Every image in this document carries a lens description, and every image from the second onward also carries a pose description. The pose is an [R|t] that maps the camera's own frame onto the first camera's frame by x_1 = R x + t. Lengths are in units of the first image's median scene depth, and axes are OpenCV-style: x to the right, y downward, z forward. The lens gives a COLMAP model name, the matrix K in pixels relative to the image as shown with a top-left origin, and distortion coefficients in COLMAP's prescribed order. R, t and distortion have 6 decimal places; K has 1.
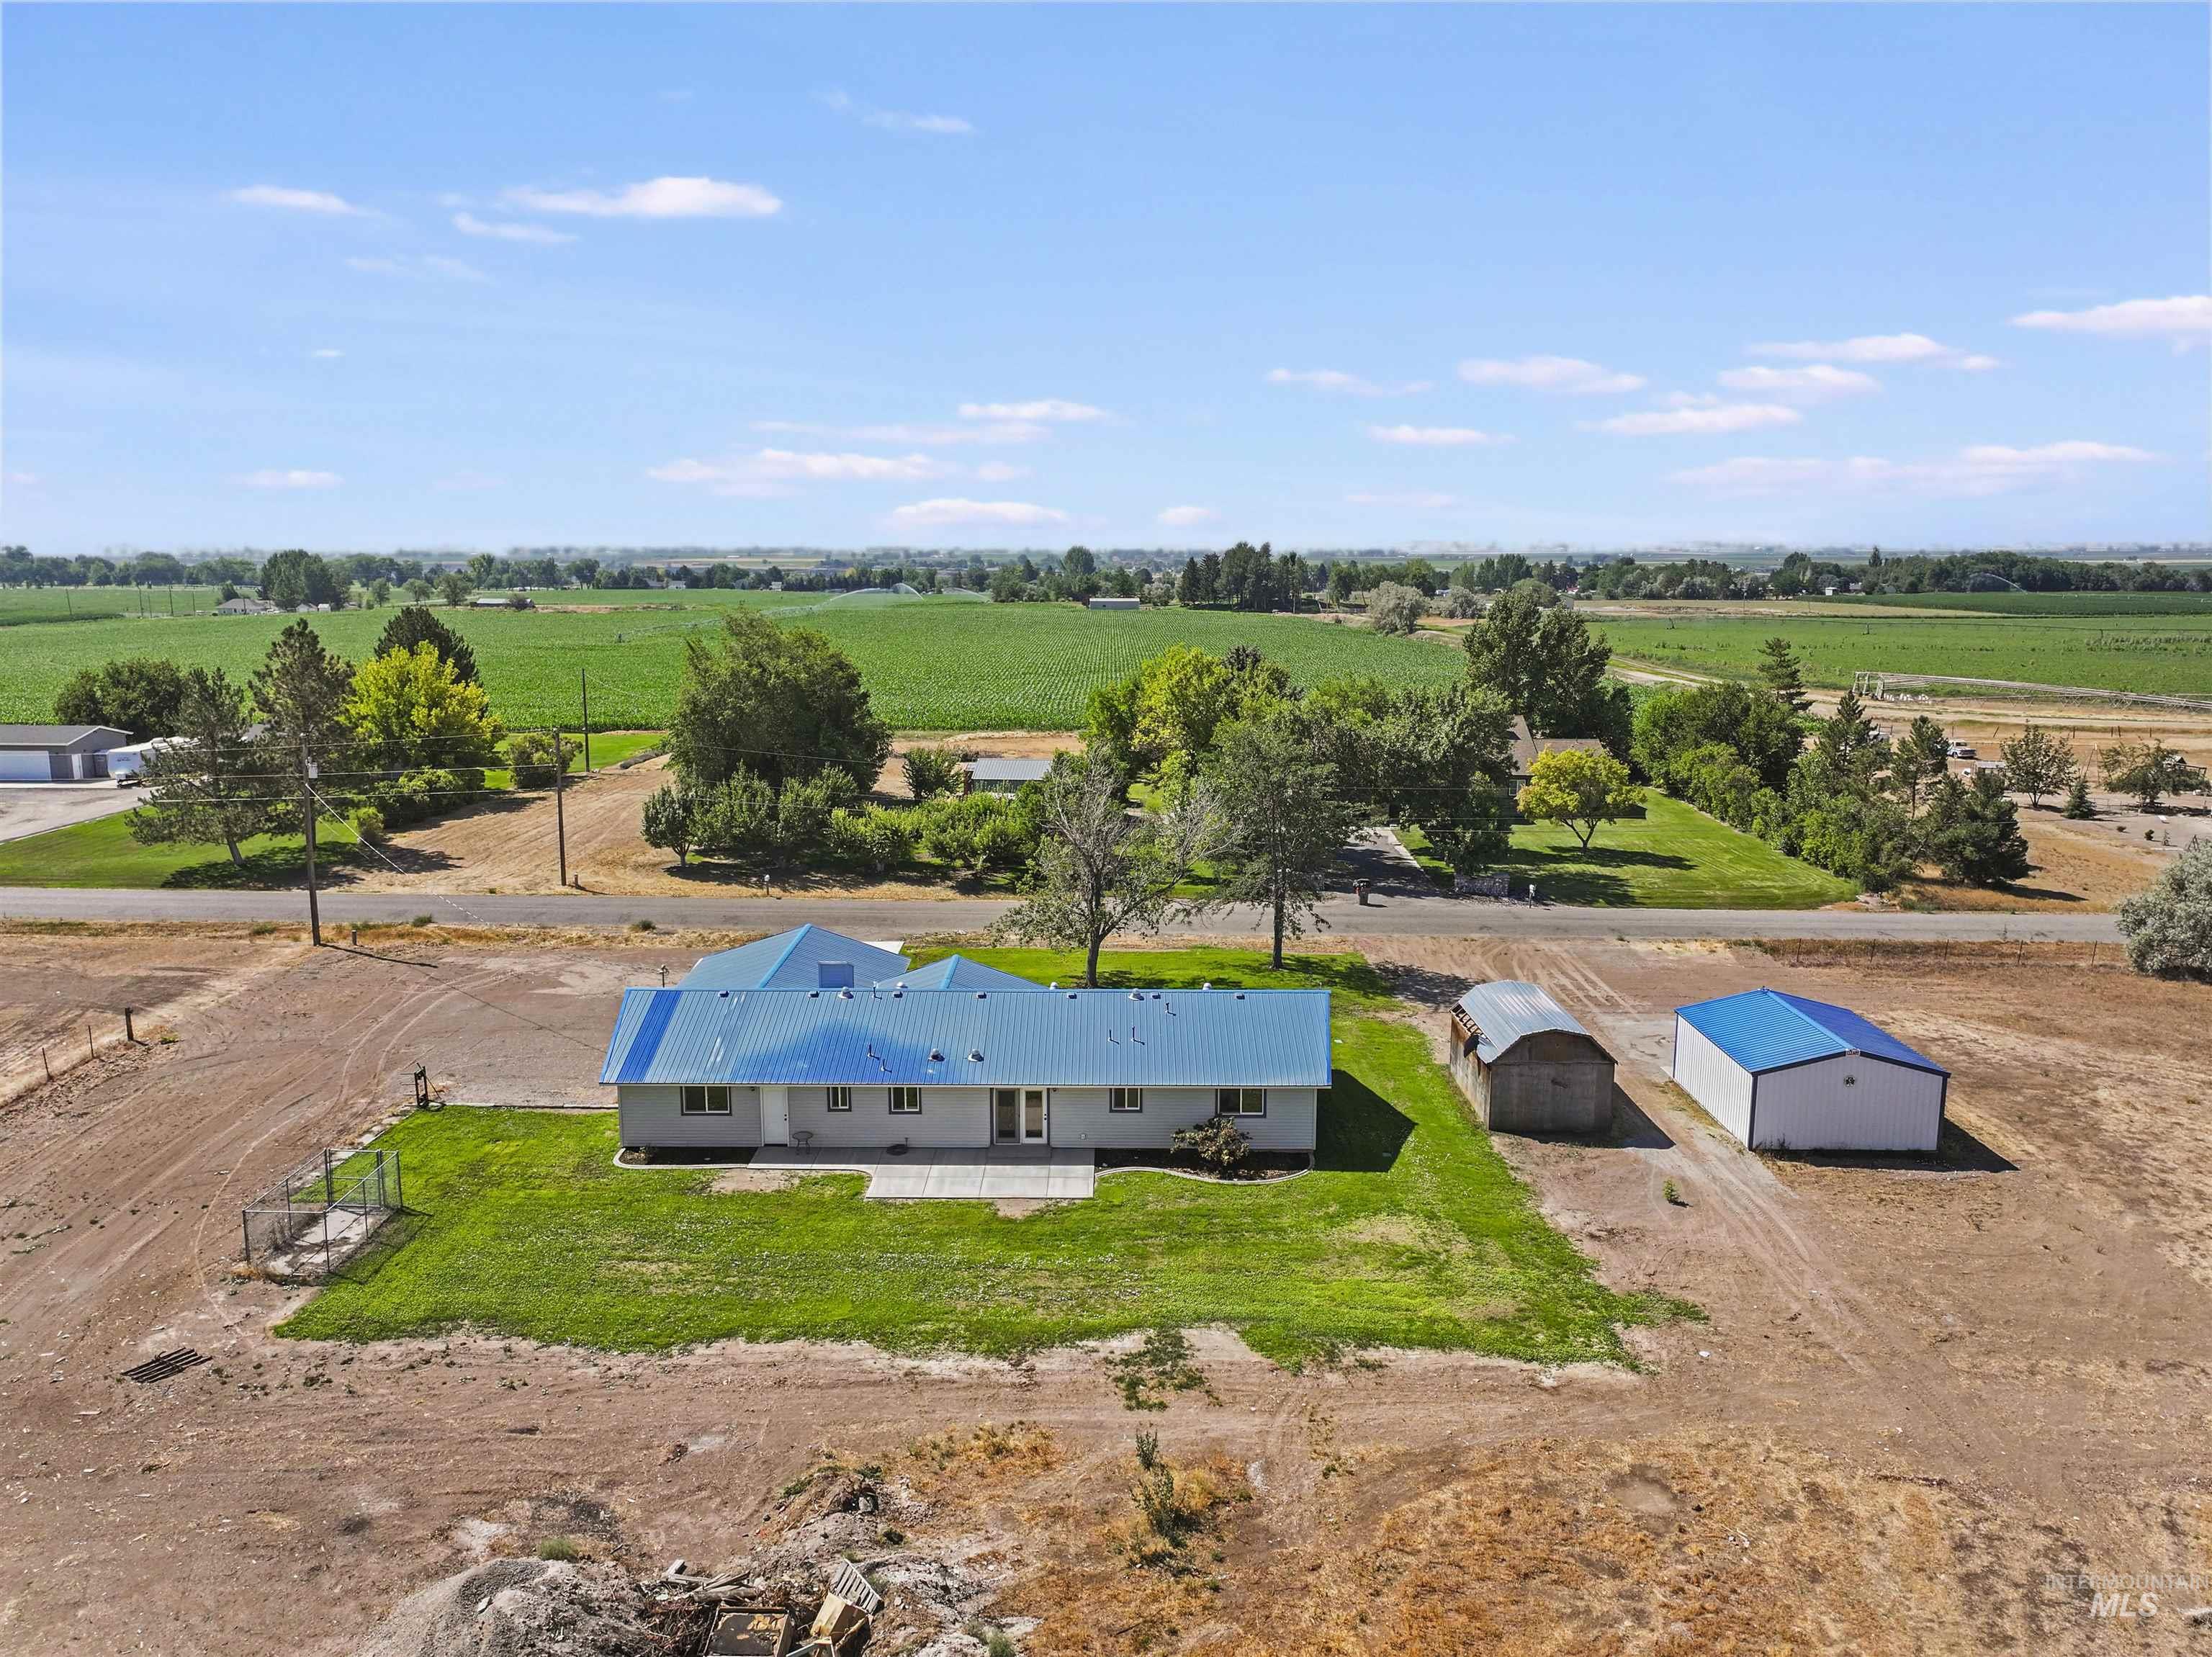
lens RADIAL K [[1555.3, 0, 1106.0], [0, 1555.3, 828.5], [0, 0, 1]] dist [-0.000016, 0.003346]
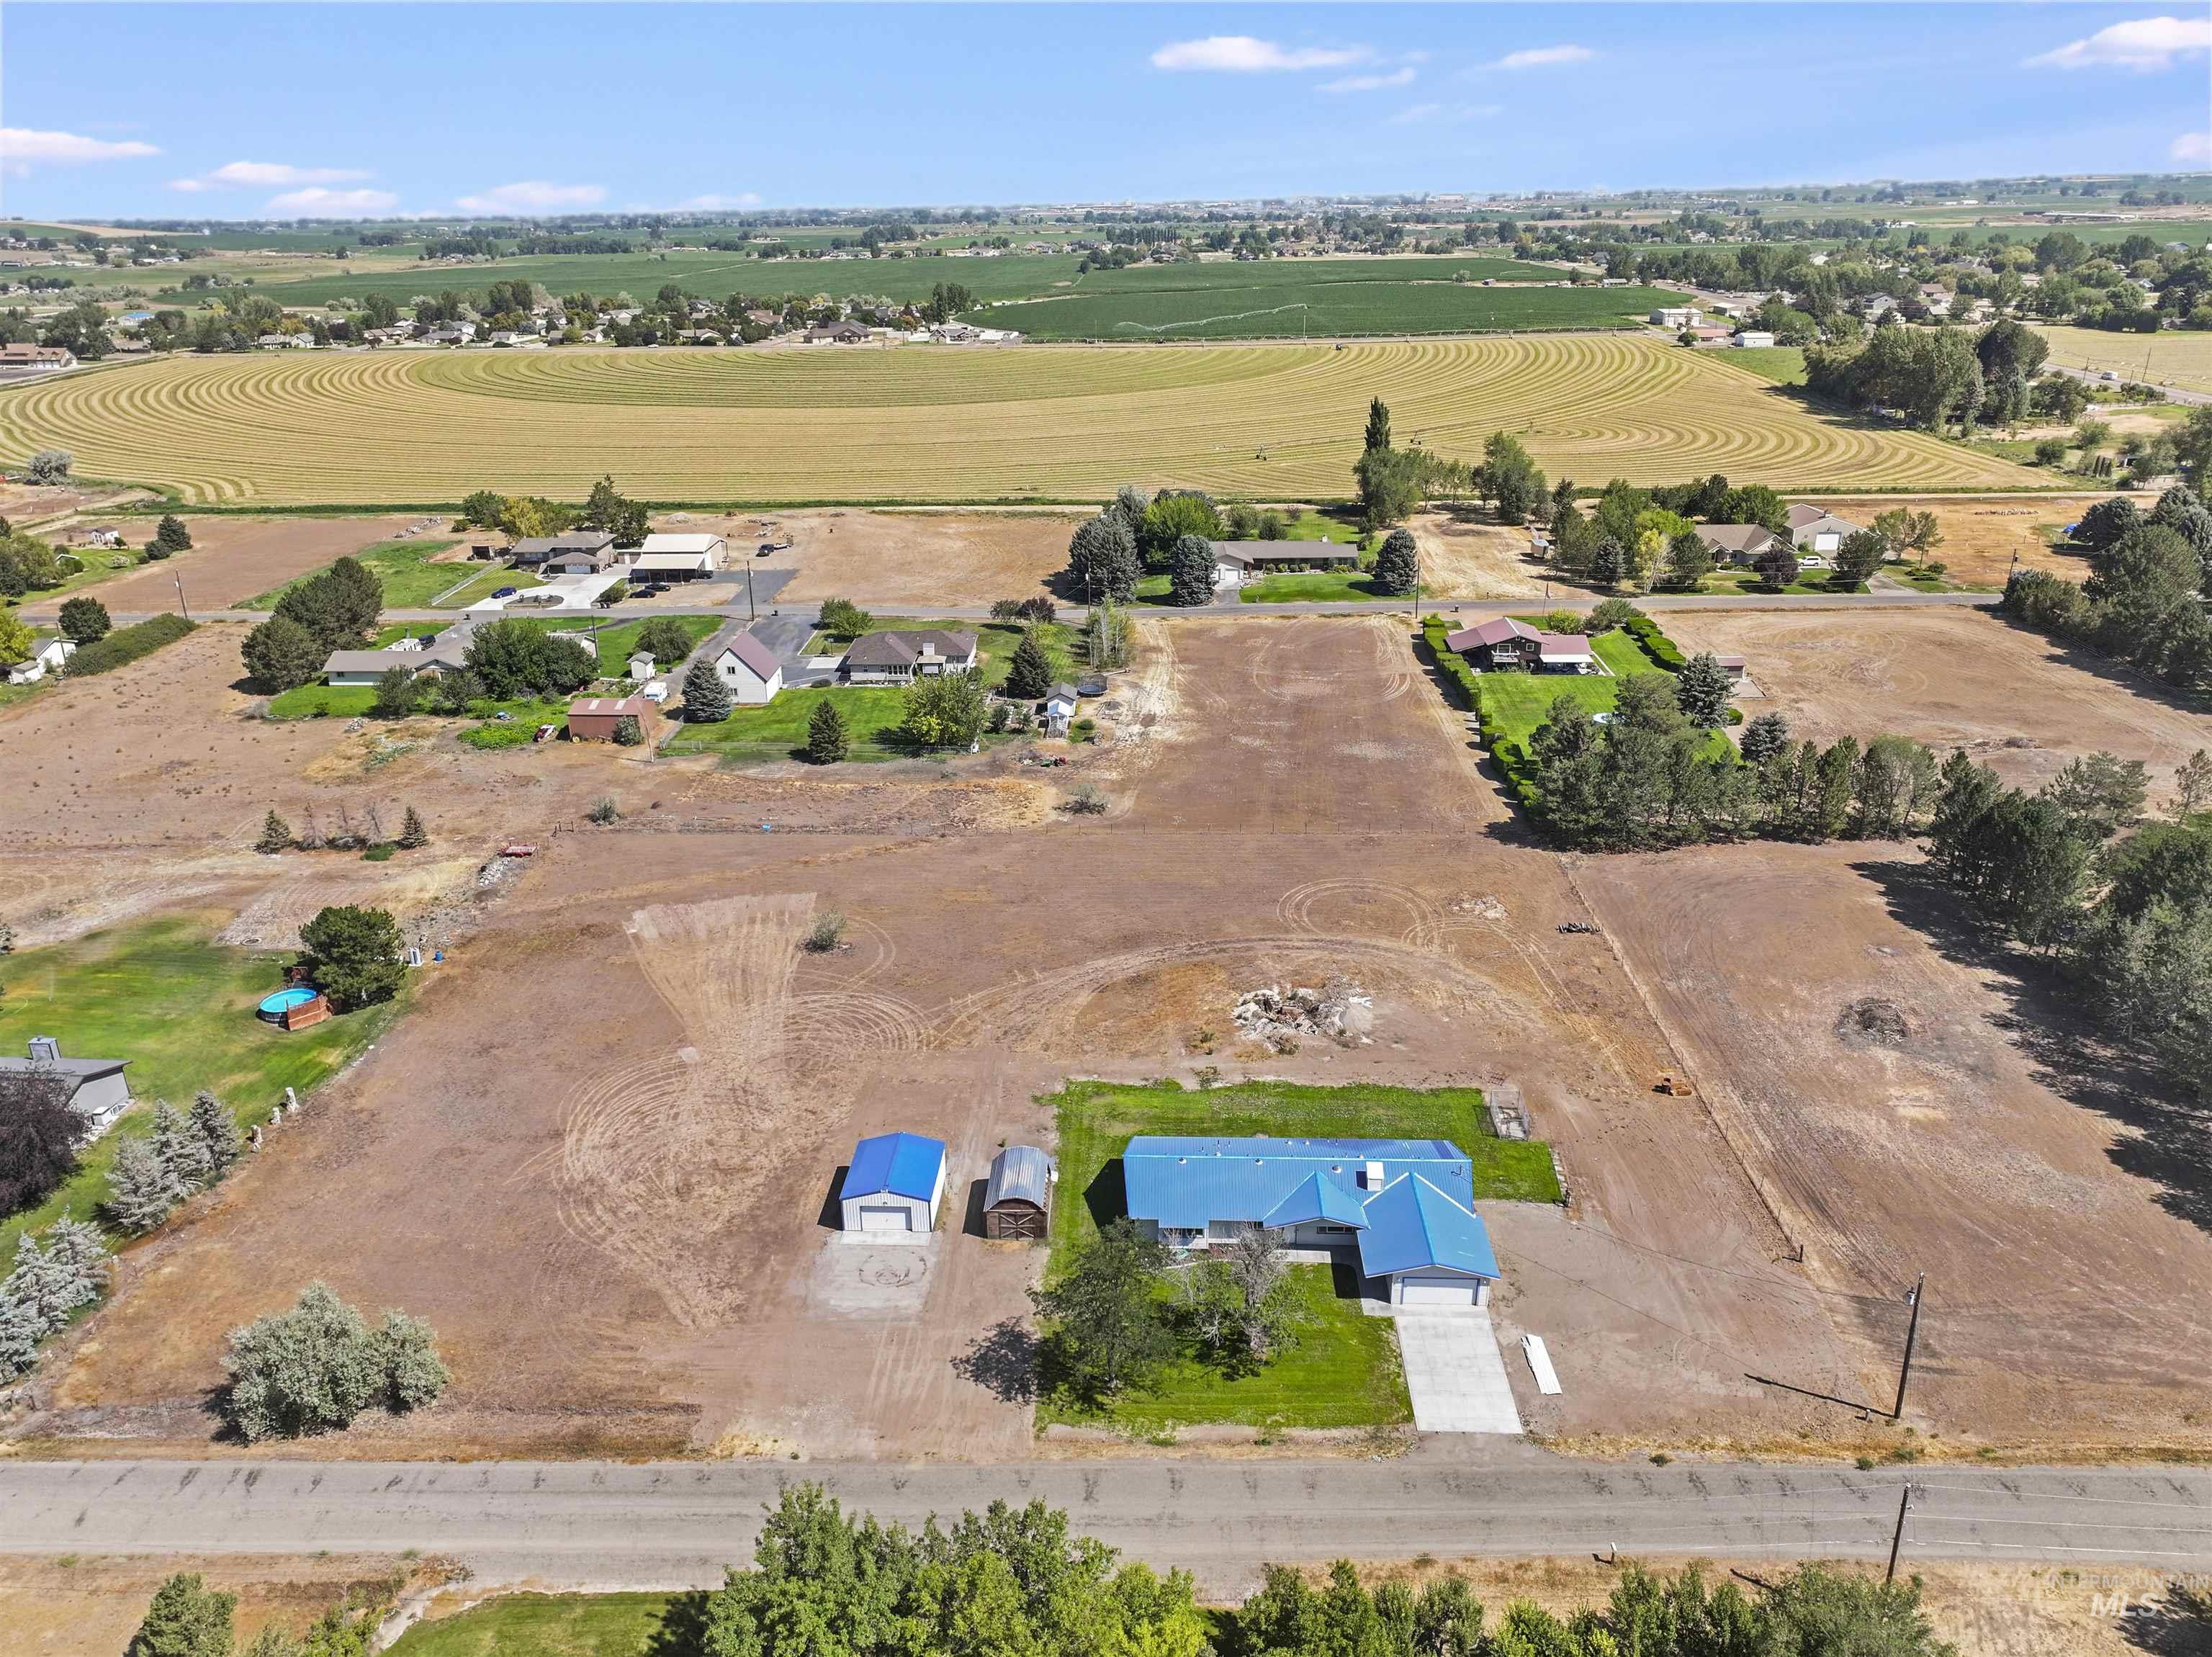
lens RADIAL K [[1555.3, 0, 1106.0], [0, 1555.3, 828.5], [0, 0, 1]] dist [-0.000016, 0.003346]
pose [[-0.999315, -0.003300, 0.036872, 0.100237], [0.016482, 0.852188, 0.522976, -1.442897], [-0.033148, 0.523226, -0.851549, 2.730092]]
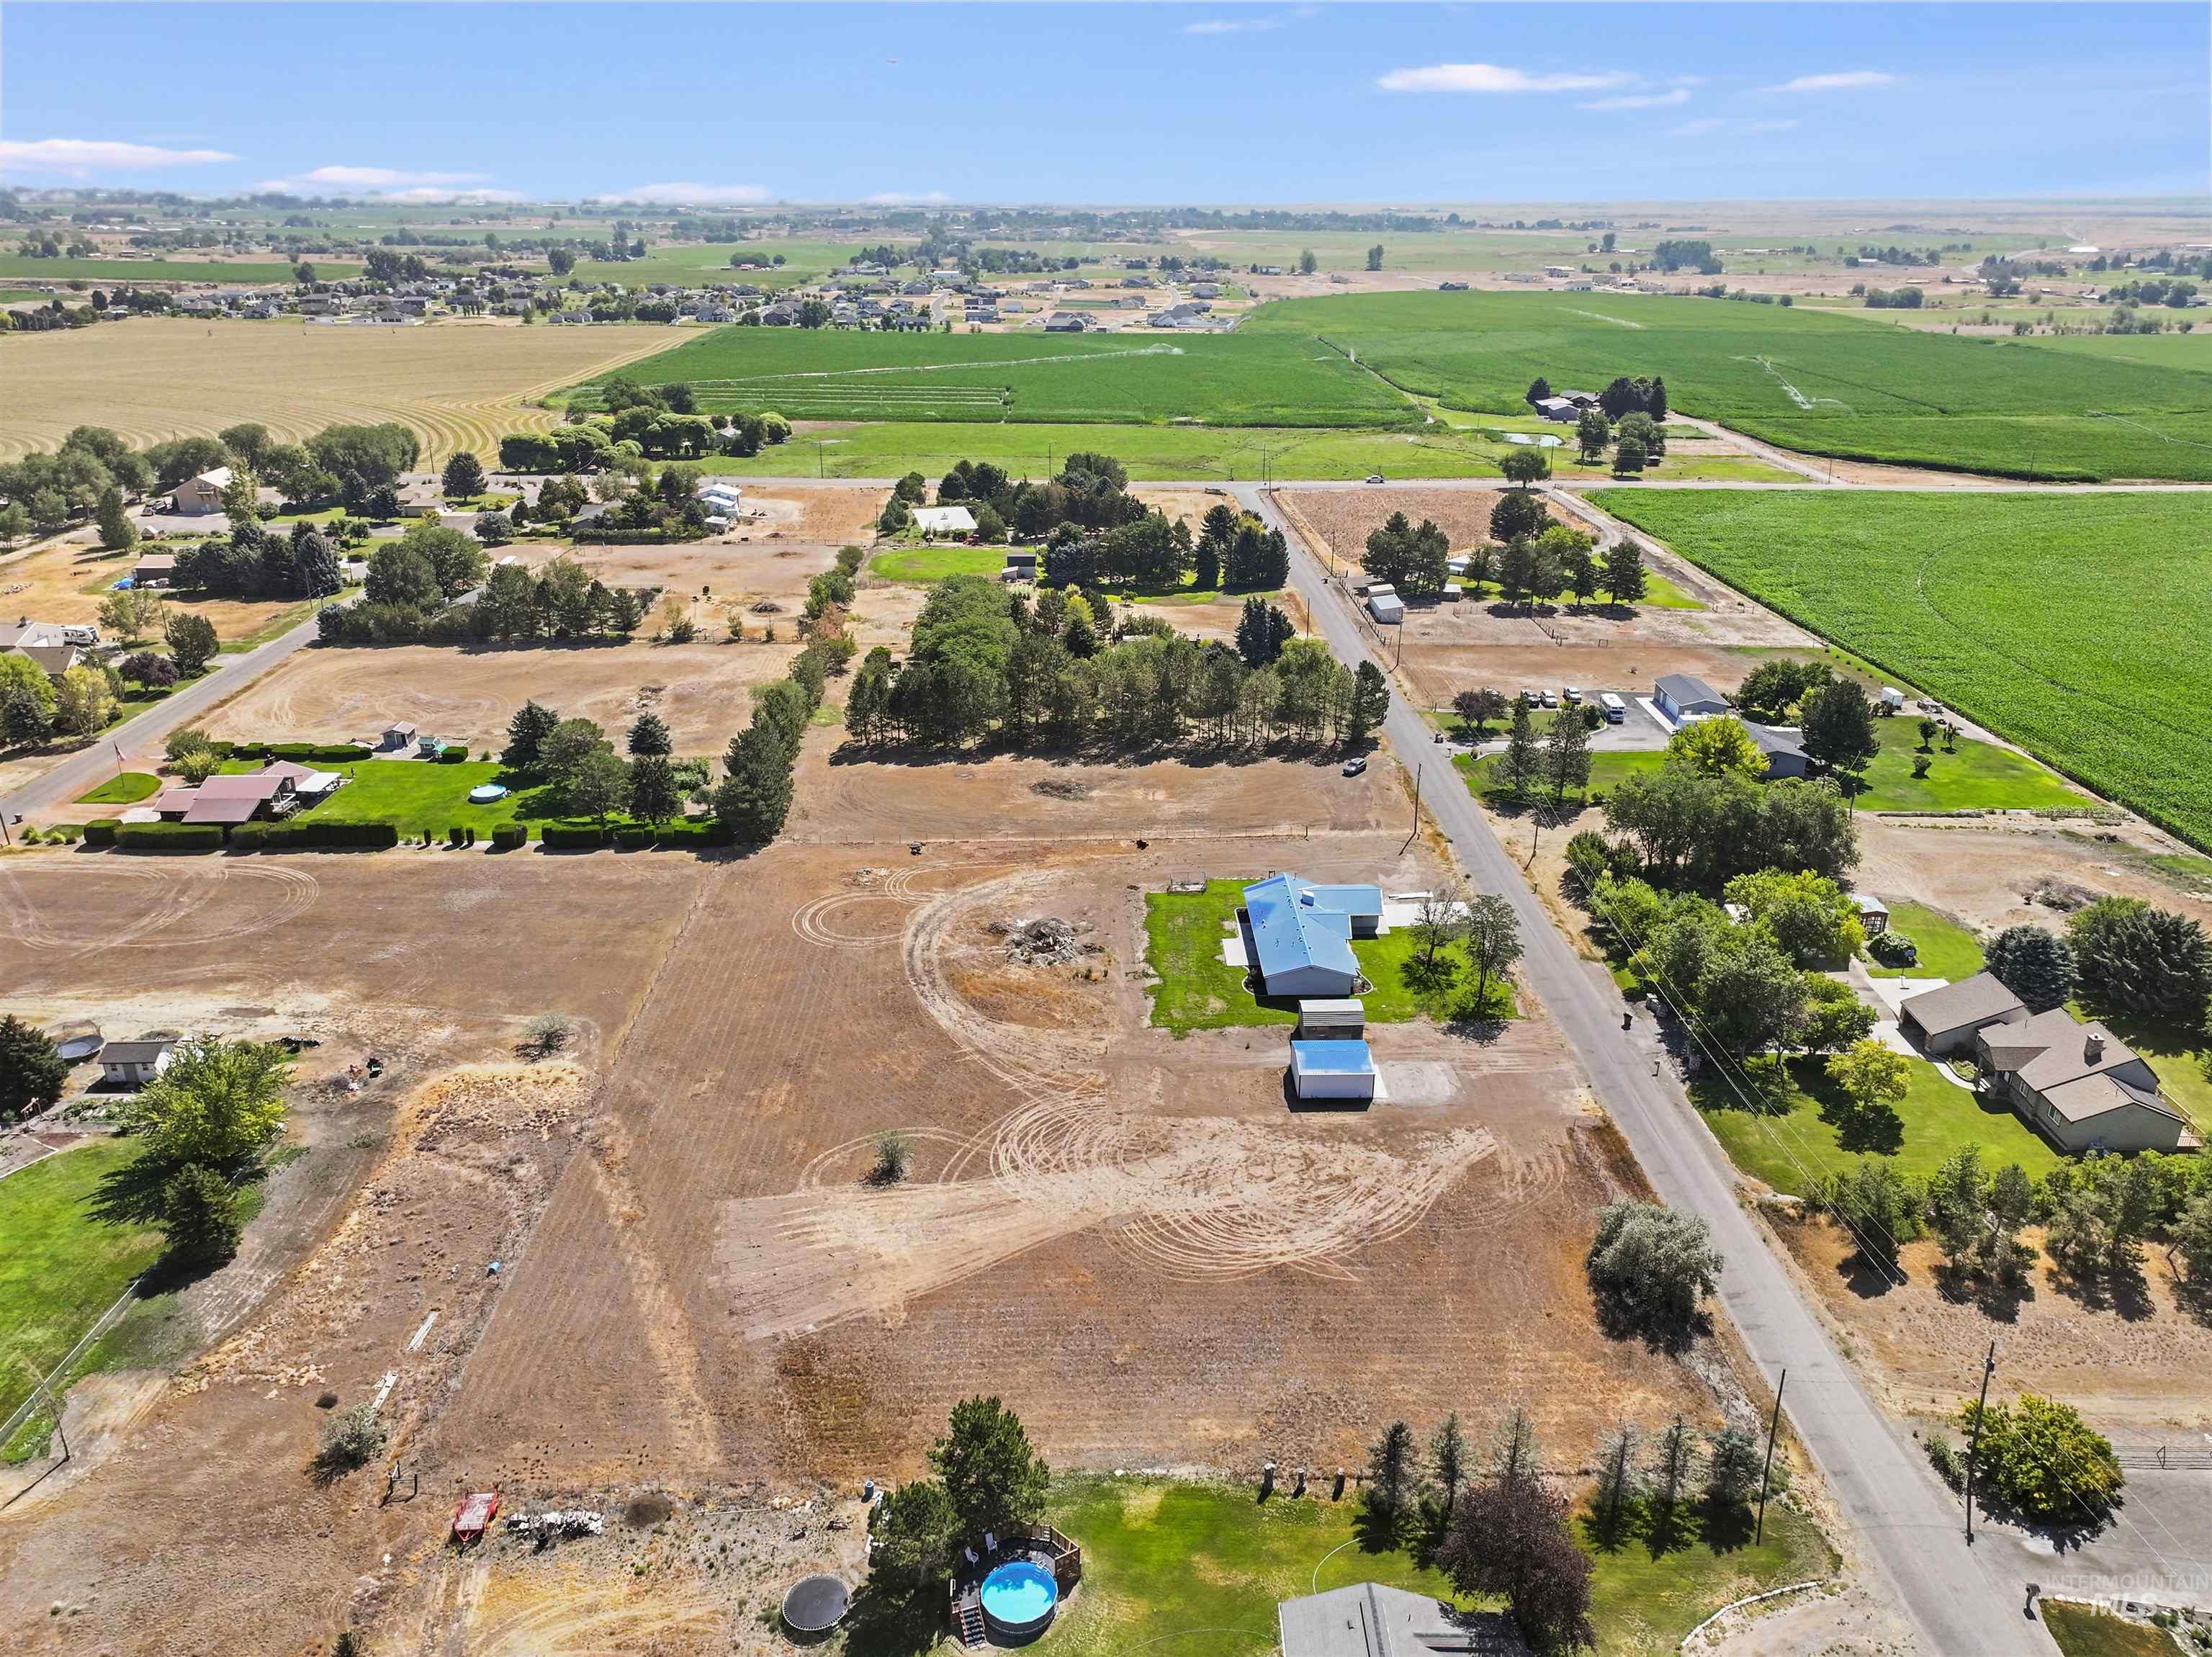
lens RADIAL K [[1518.9, 0, 1125.8], [0, 1518.9, 905.8], [0, 0, 1]] dist [0.002844, 0.010051]
pose [[0.033761, 0.419616, -0.907074, 3.032565], [-0.167488, 0.897131, 0.408782, -1.258986], [0.985296, 0.138123, 0.100568, 0.348946]]
